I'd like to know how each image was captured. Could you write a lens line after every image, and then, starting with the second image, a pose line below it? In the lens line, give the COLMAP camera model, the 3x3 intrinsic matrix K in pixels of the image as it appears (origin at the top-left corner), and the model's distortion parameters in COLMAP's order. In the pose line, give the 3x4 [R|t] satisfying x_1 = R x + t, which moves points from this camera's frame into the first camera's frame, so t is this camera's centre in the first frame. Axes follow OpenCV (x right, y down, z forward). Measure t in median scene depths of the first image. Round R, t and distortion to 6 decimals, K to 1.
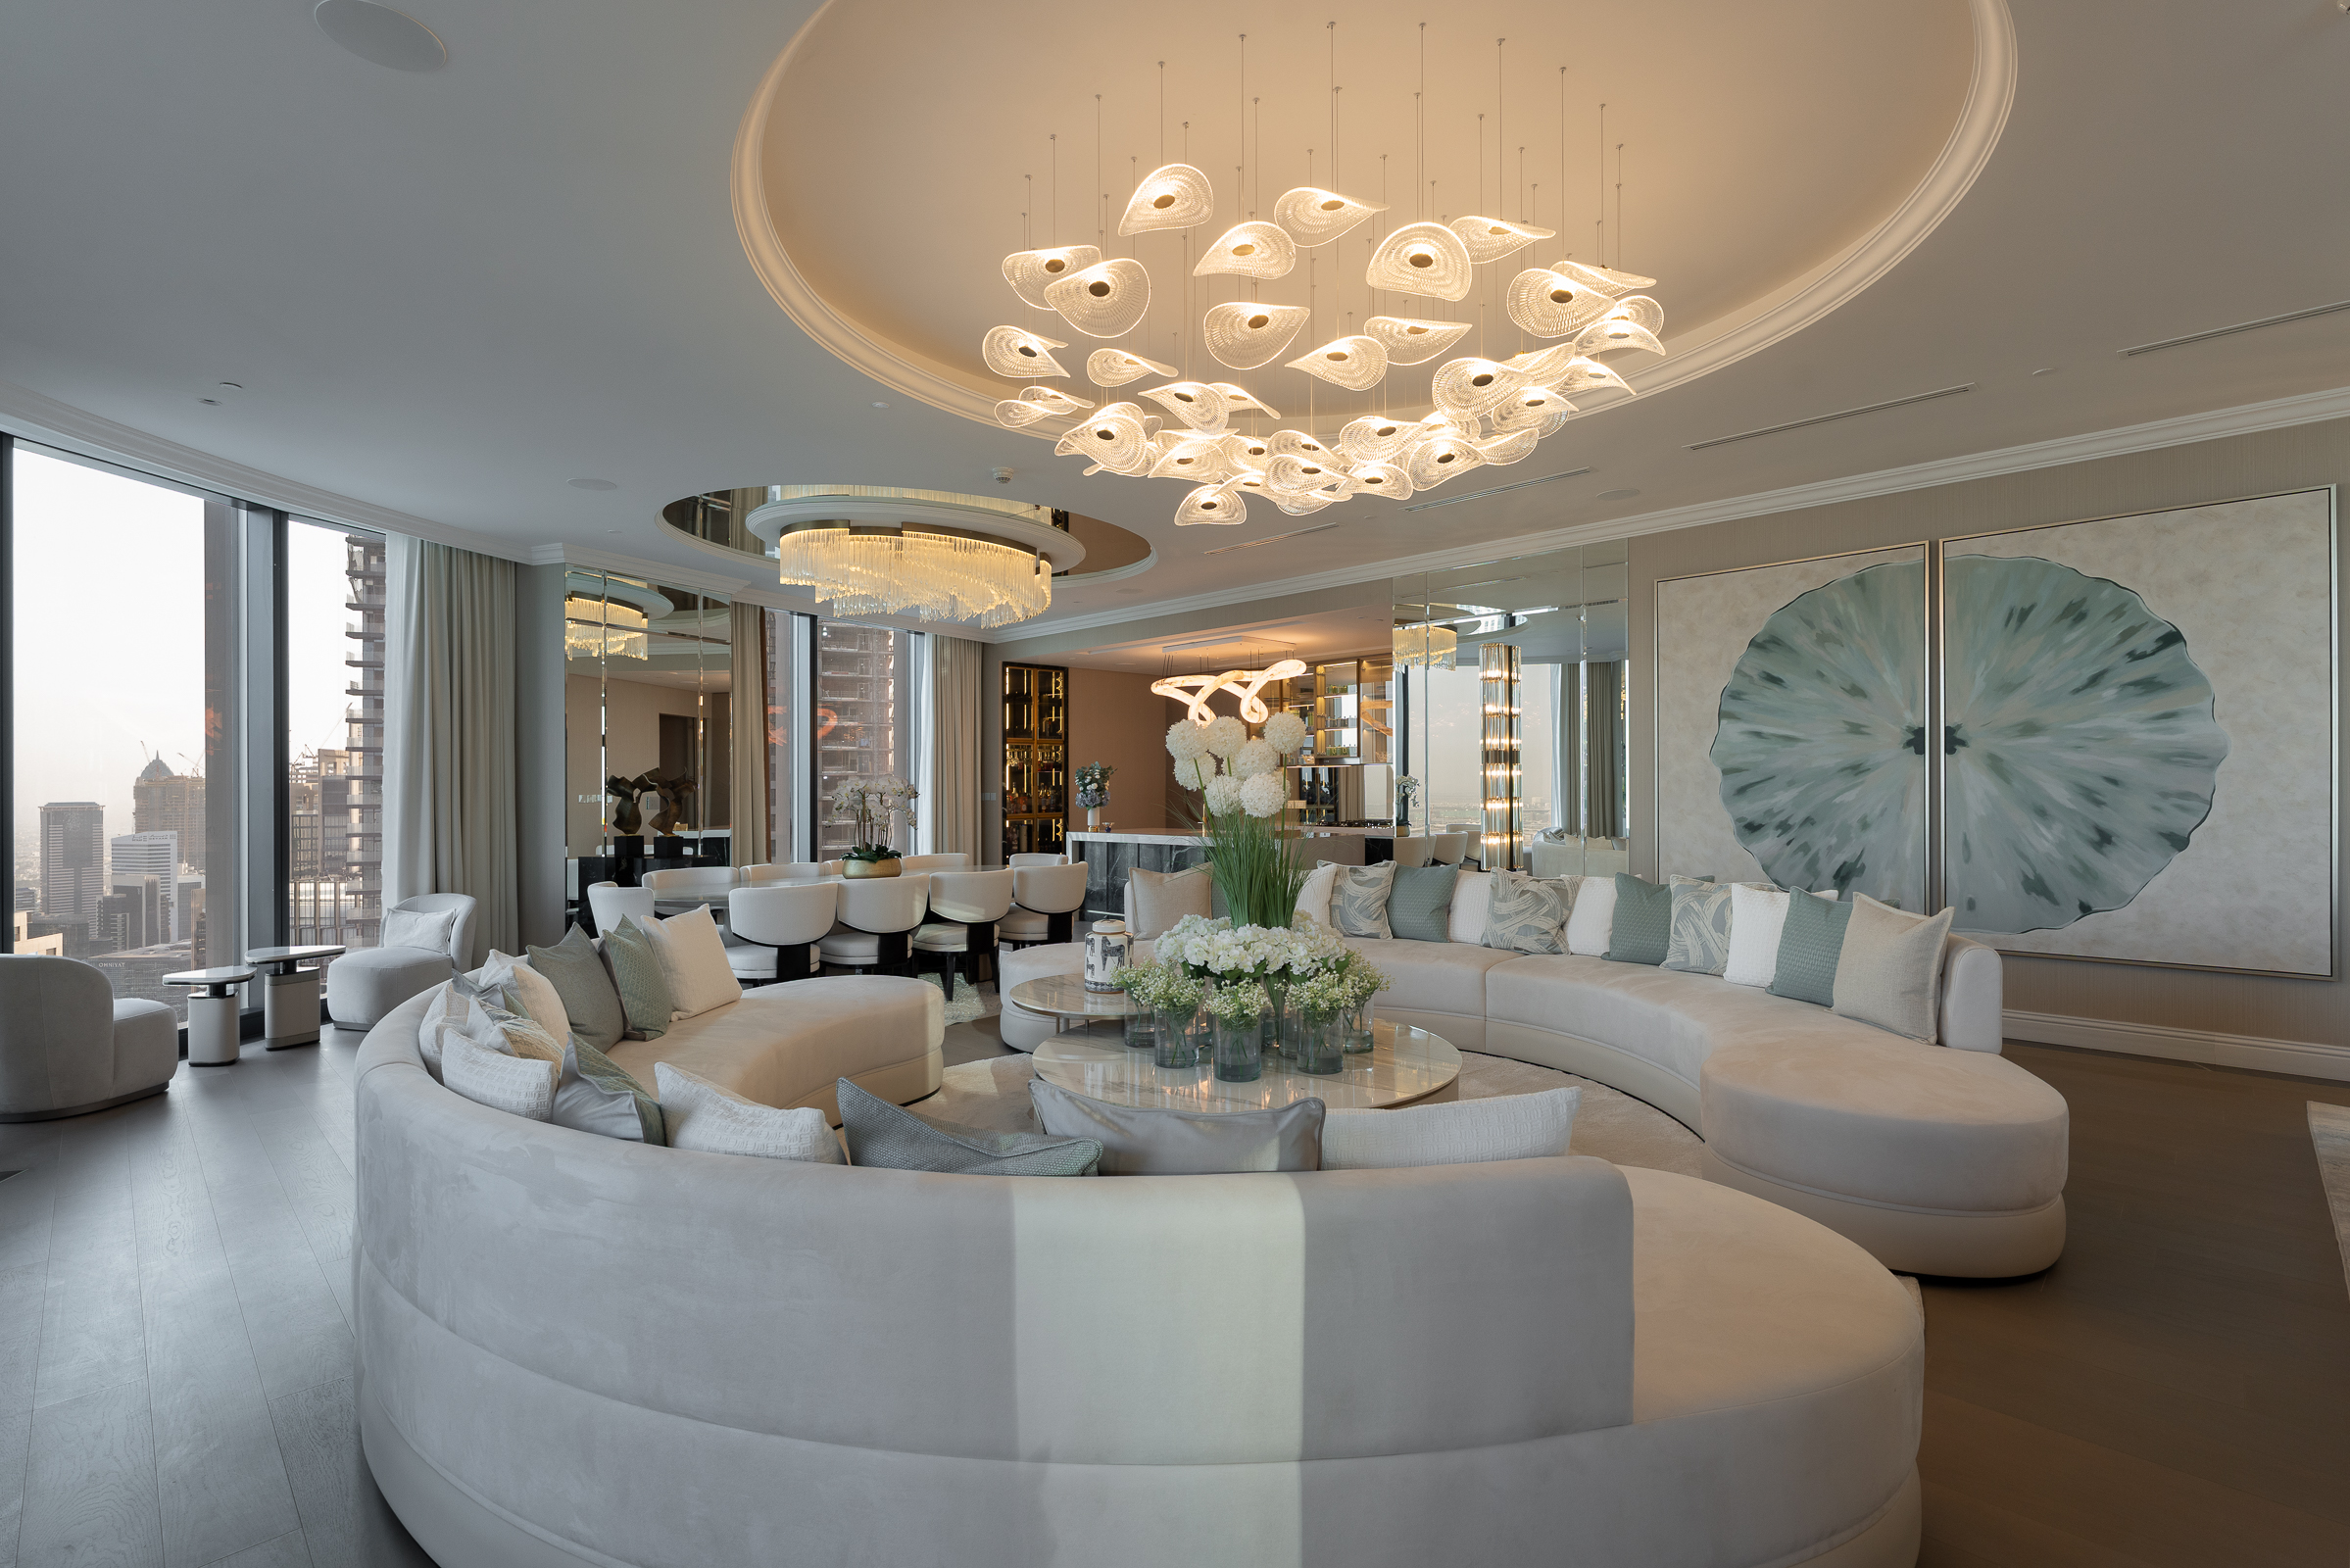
lens RADIAL K [[1047.5, 0, 1156.1], [0, 1047.5, 785.1], [0, 0, 1]] dist [-0.005555, -0.000339]
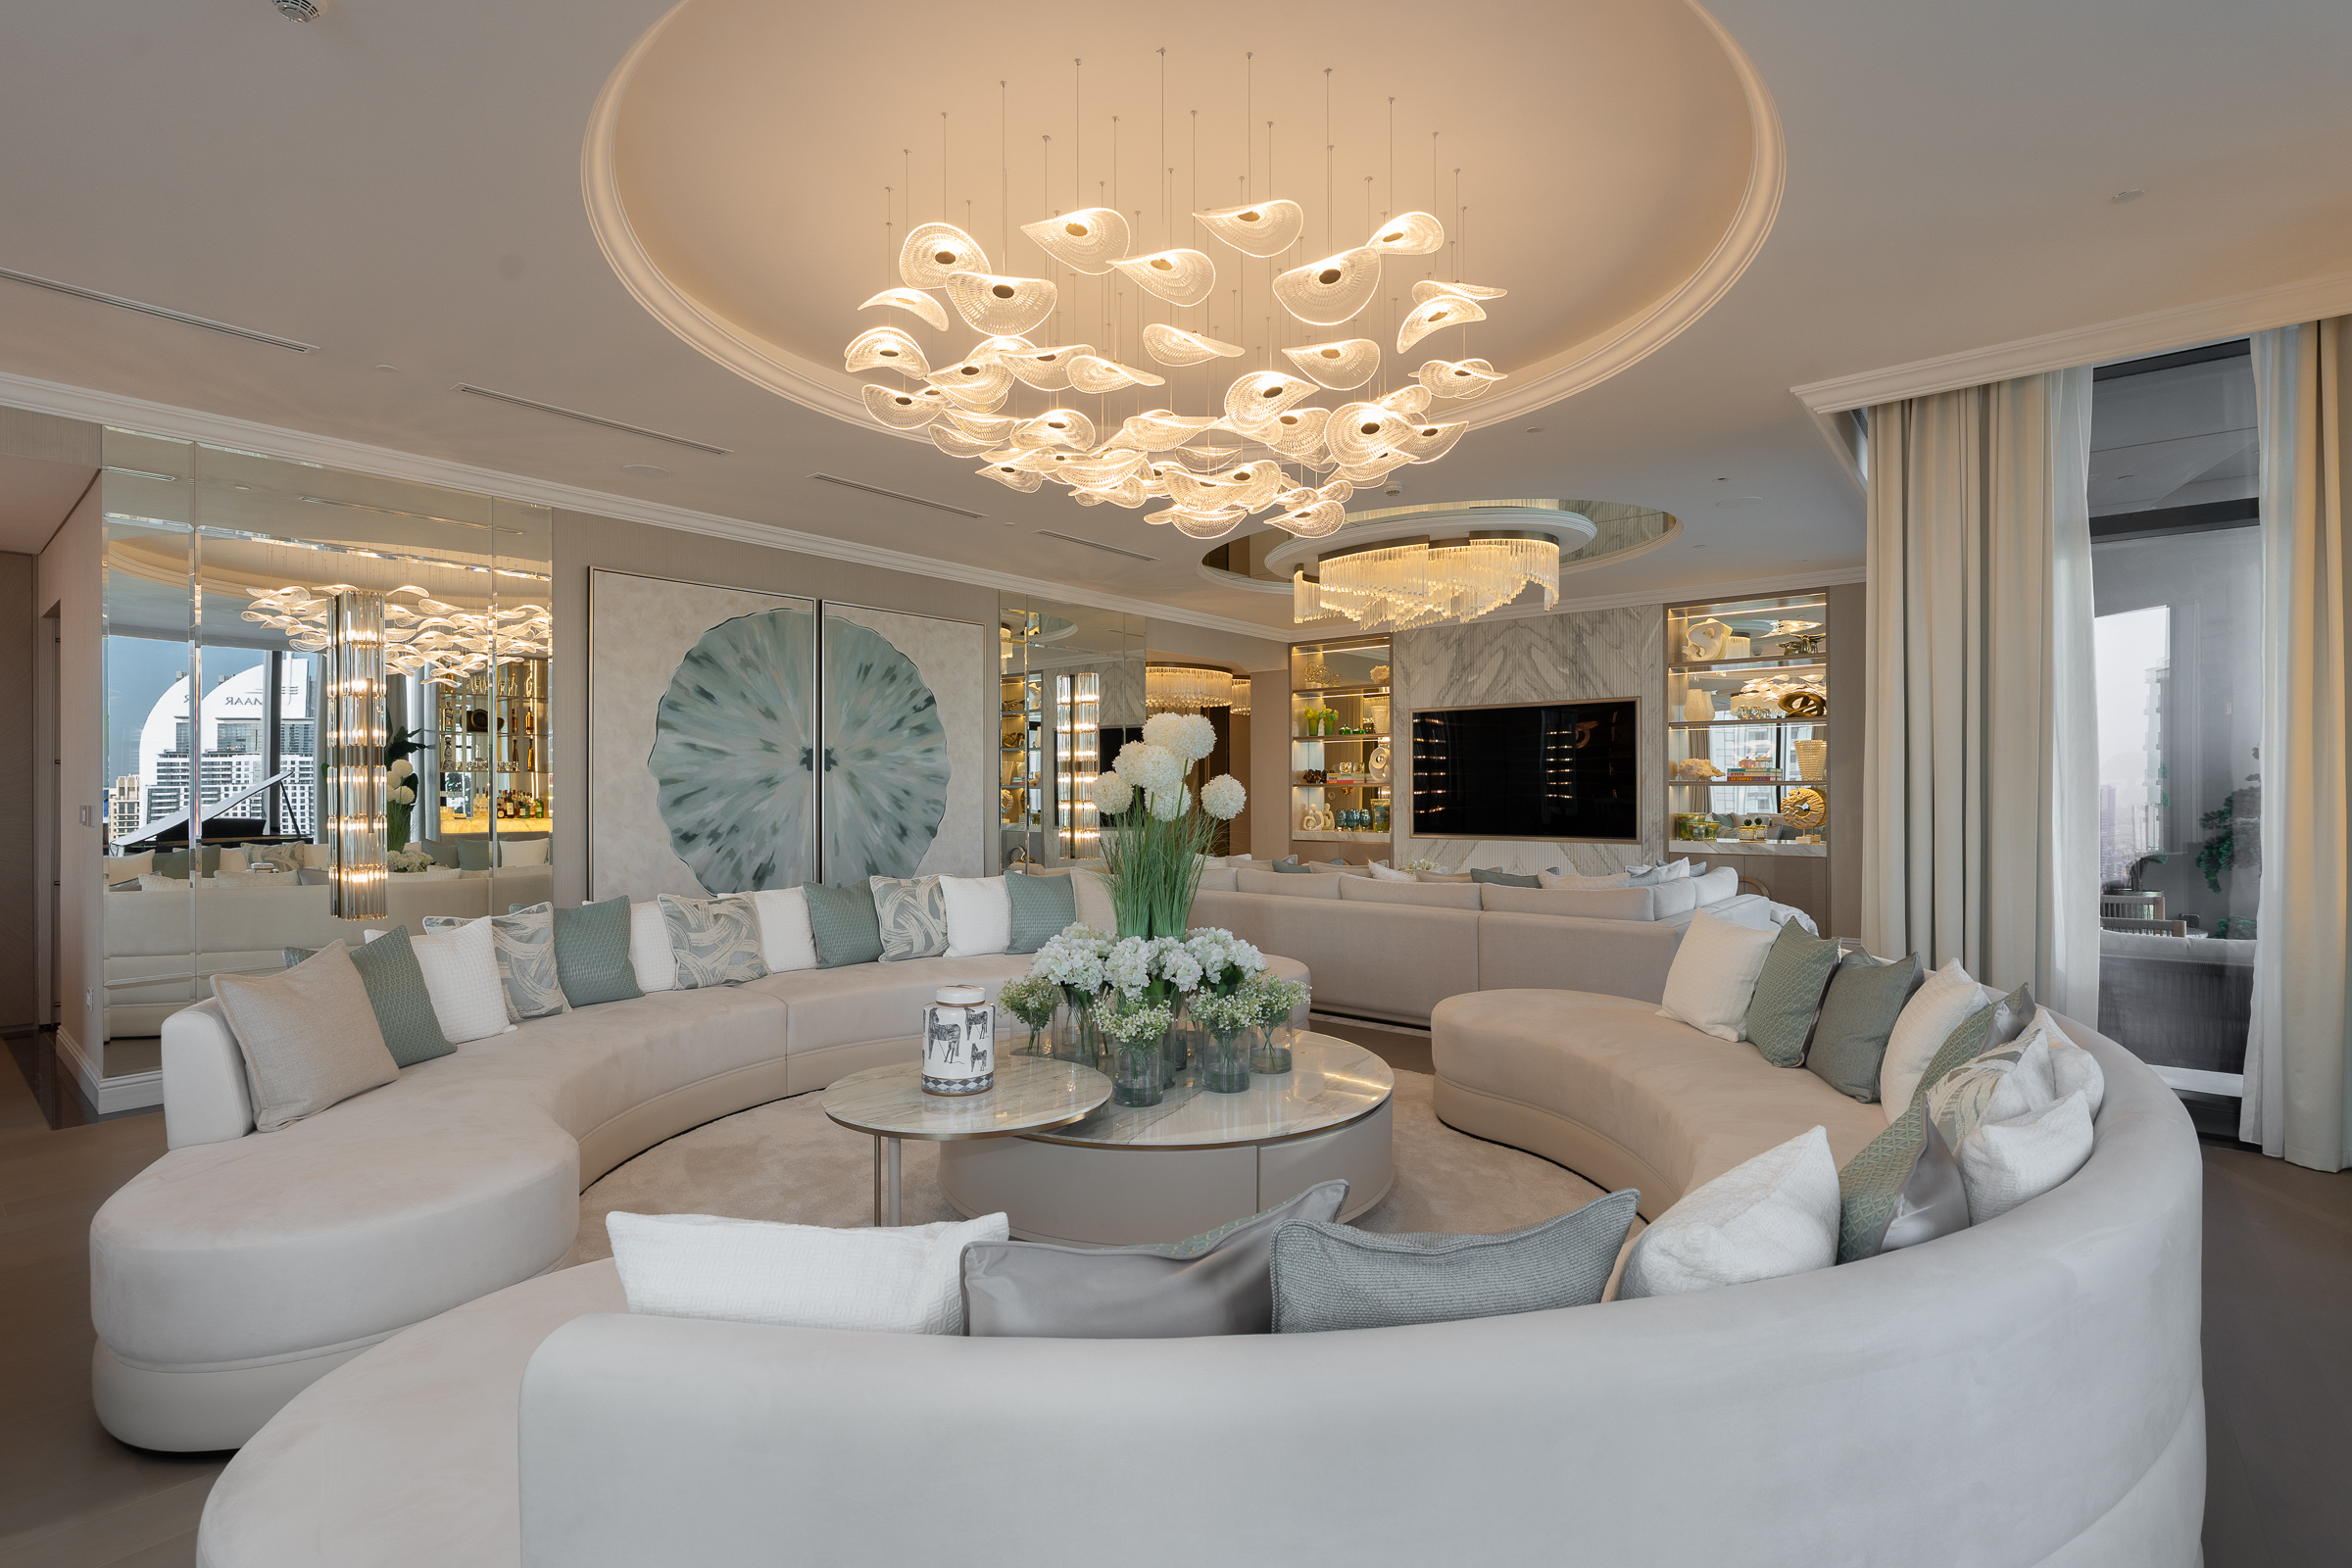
lens RADIAL K [[1048.4, 0, 1195.8], [0, 1048.4, 792.9], [0, 0, 1]] dist [-0.005555, -0.000339]
pose [[-0.095984, 0.006154, 0.995364, -0.518386], [0.007313, 0.999958, -0.005477, 0.006606], [-0.995356, 0.006754, -0.096025, 0.643293]]
